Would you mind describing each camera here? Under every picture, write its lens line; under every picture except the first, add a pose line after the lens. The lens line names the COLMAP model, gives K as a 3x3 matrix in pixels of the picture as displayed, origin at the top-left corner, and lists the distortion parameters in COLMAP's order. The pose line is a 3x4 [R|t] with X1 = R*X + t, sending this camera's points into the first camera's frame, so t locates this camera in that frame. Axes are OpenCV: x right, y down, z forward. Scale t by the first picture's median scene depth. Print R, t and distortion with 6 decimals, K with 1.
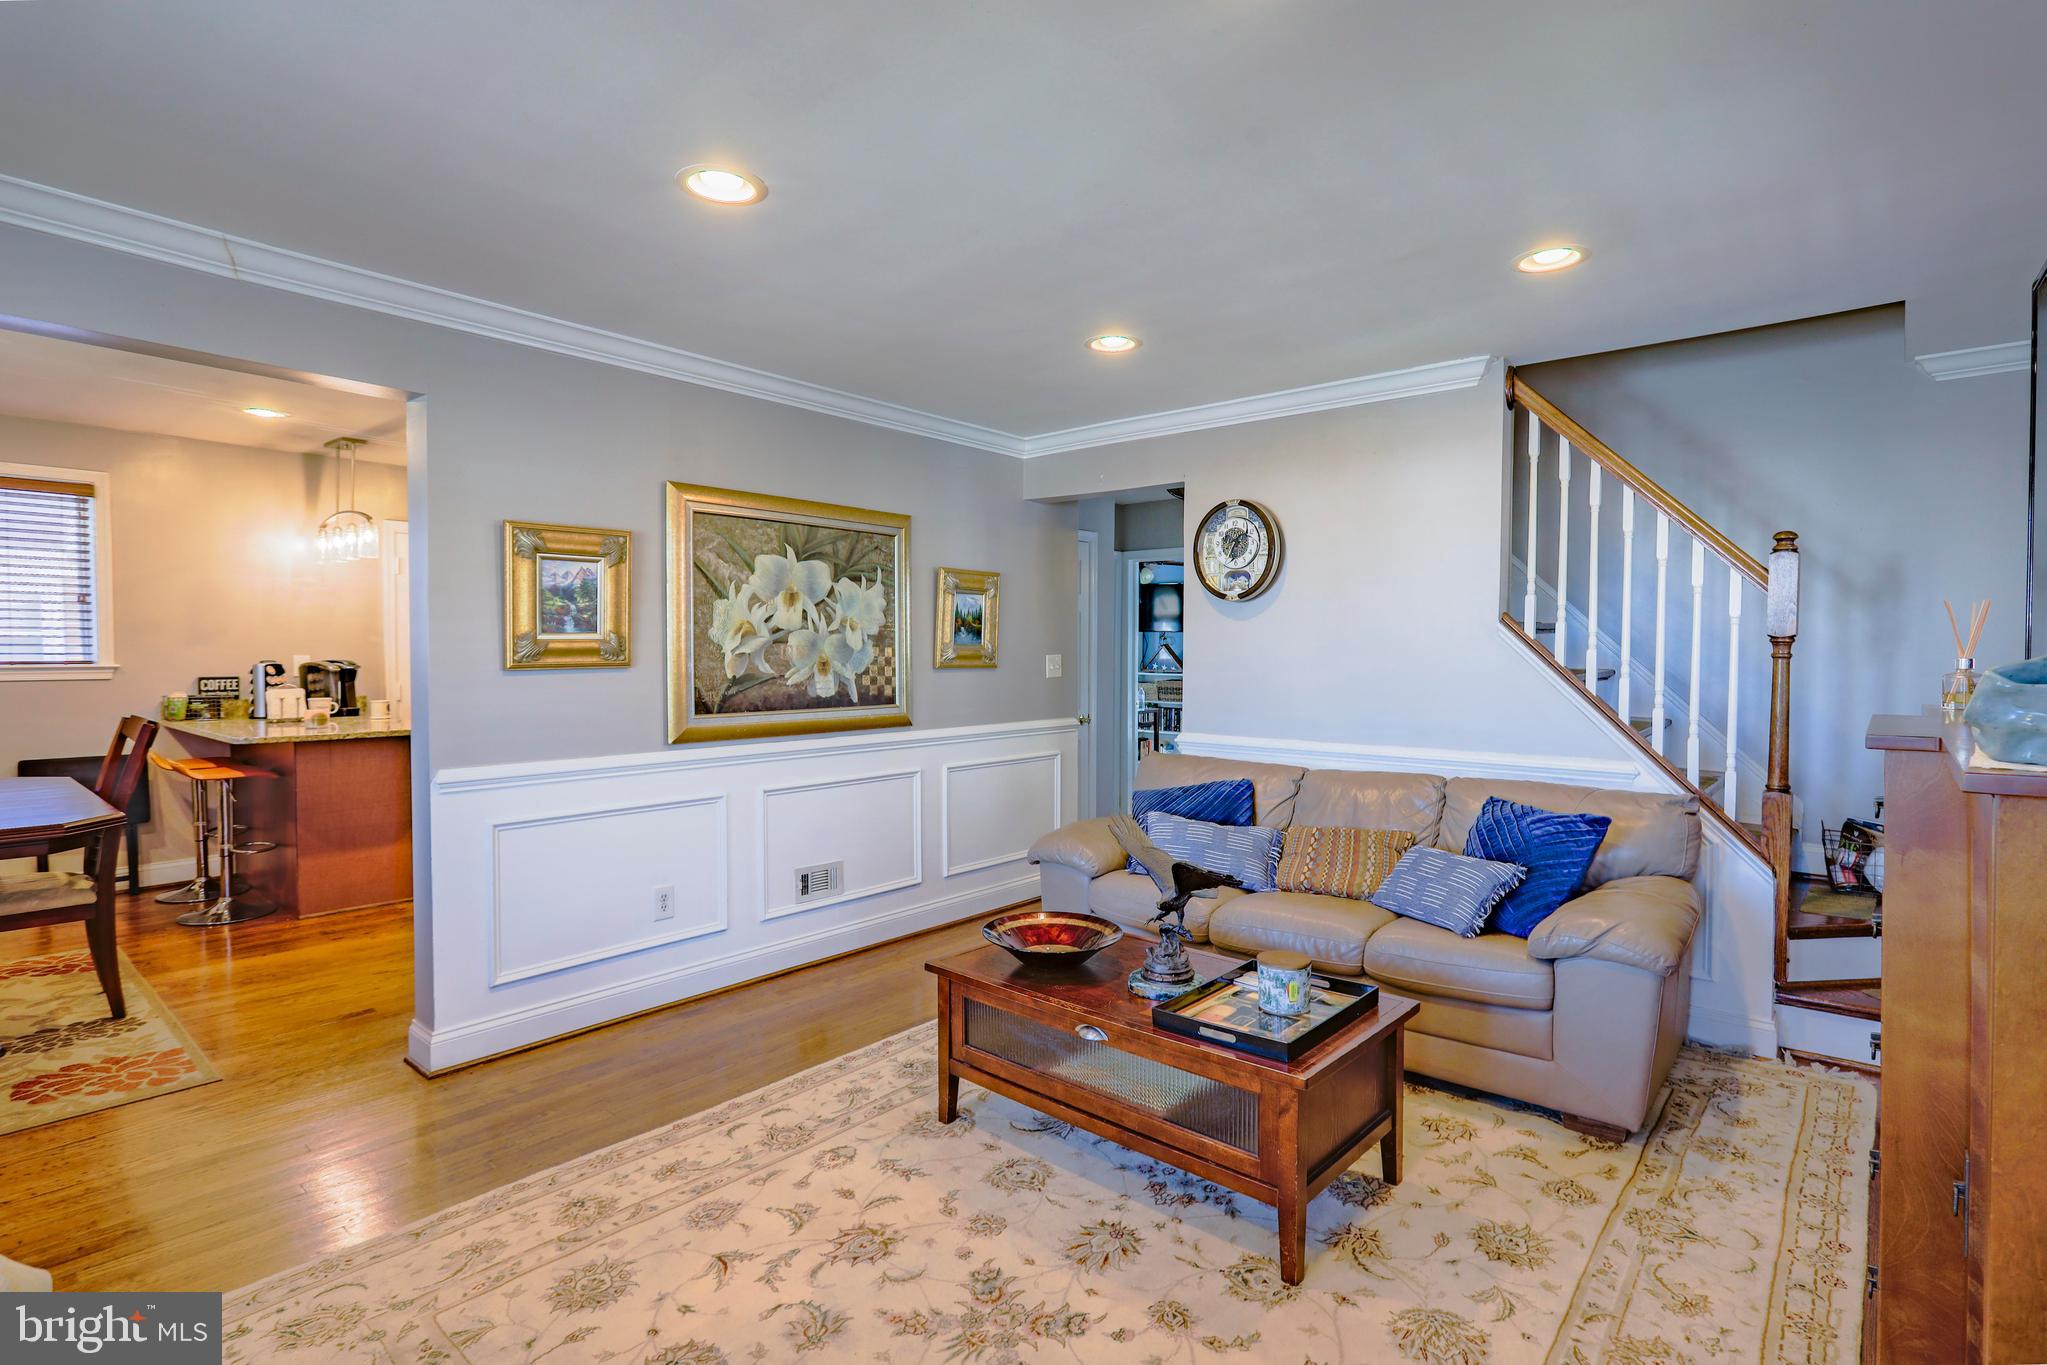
lens RADIAL K [[989.6, 0, 1026.1], [0, 989.6, 672.4], [0, 0, 1]] dist [-0.003072, 0.001777]
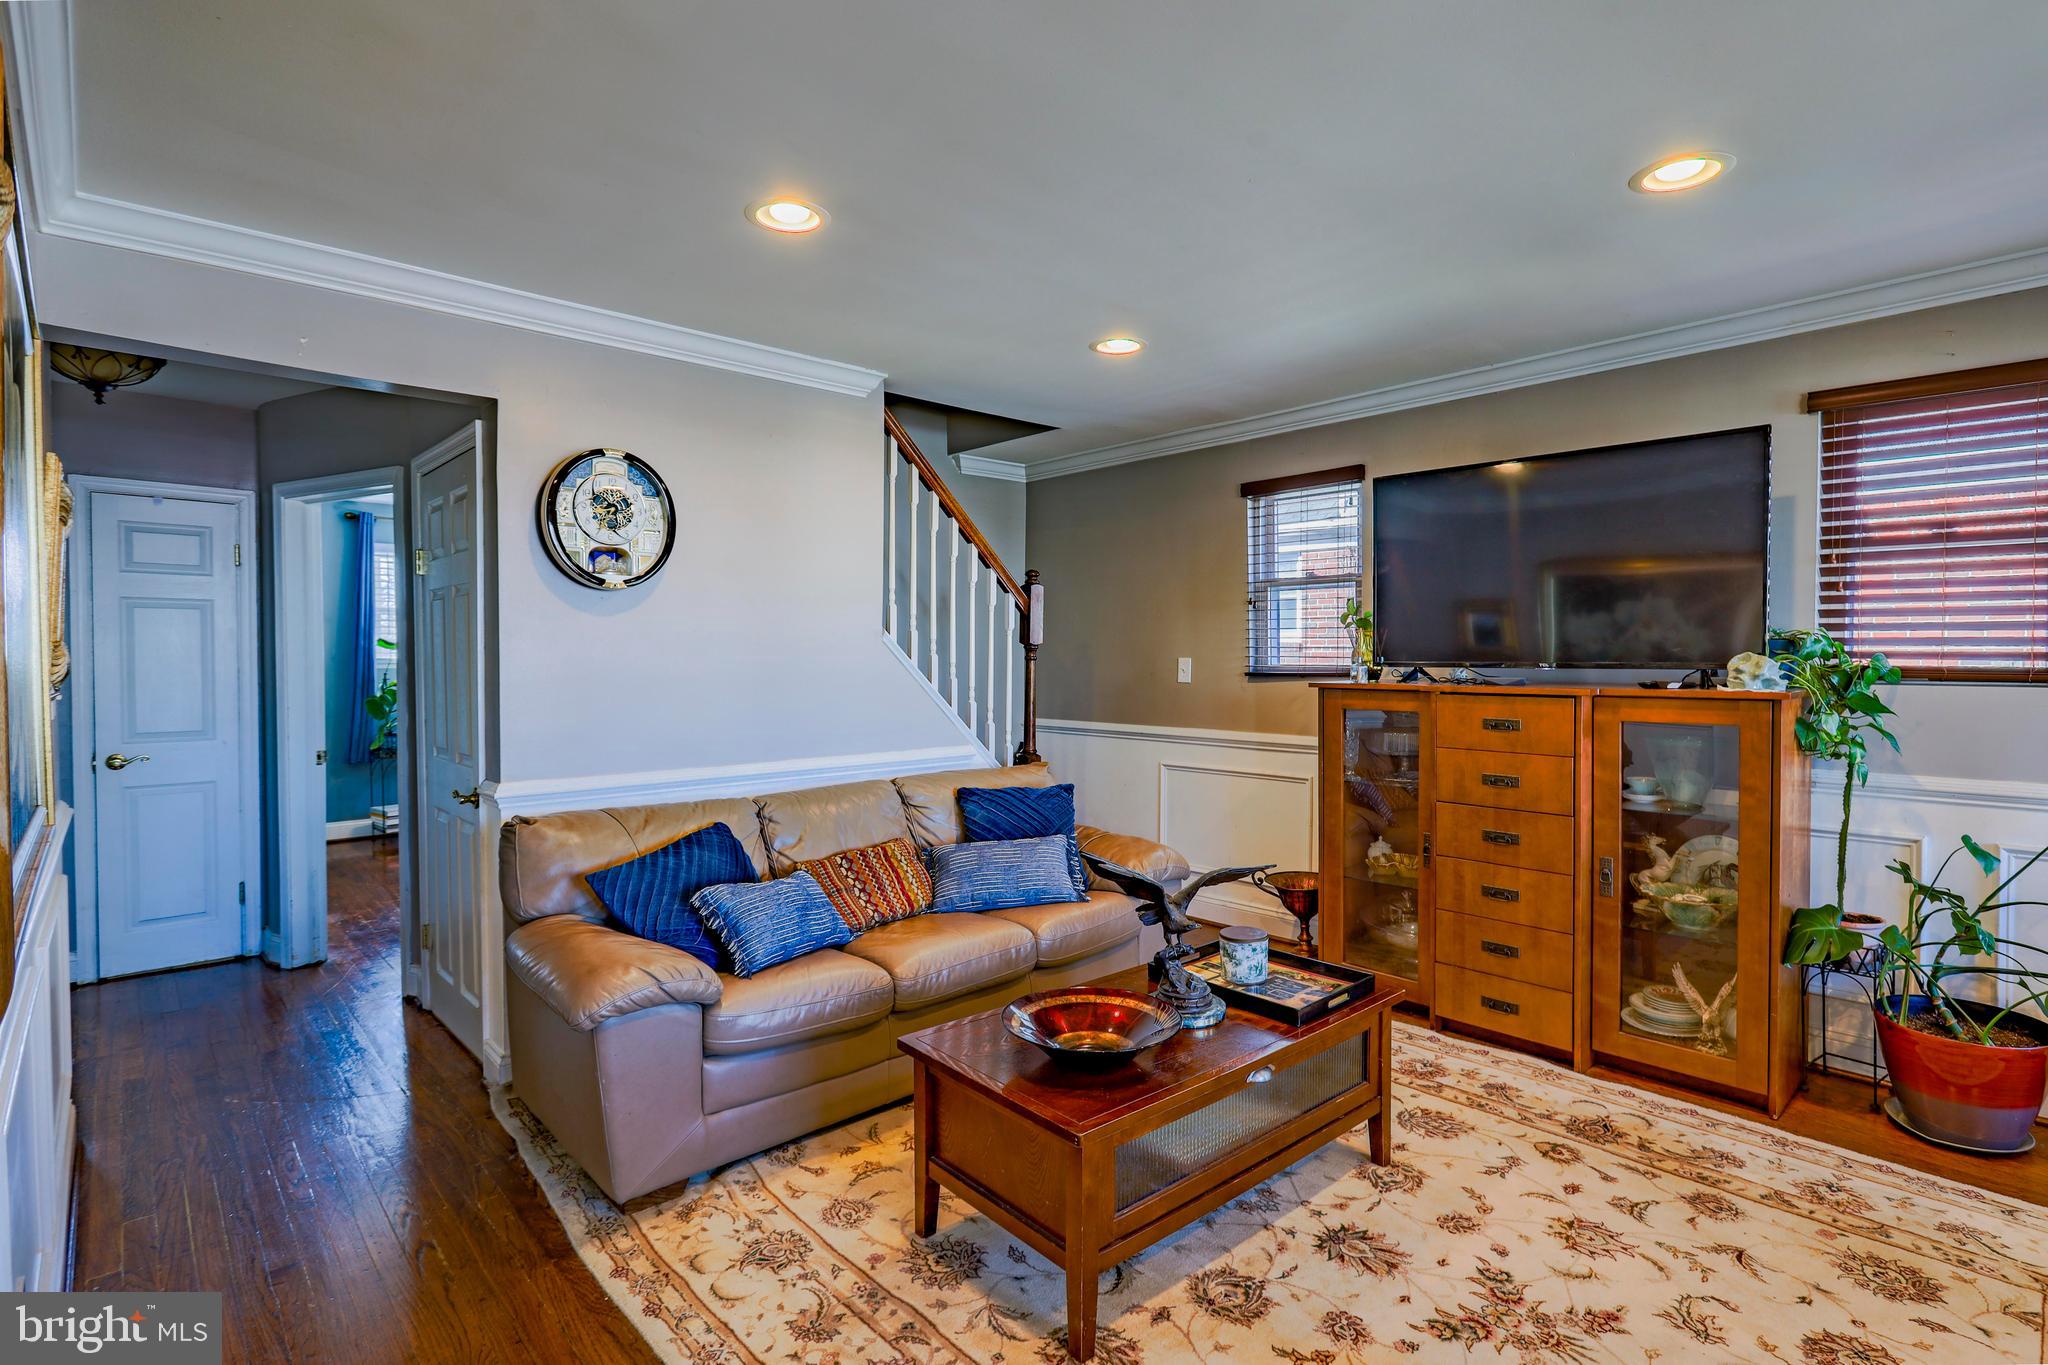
lens RADIAL K [[990.1, 0, 1036.8], [0, 990.1, 678.2], [0, 0, 1]] dist [-0.003072, 0.001777]
pose [[0.107362, -0.026325, 0.993871, -0.574115], [0.011701, 0.999614, 0.025213, -0.024954], [-0.994151, 0.008923, 0.107629, 0.728091]]
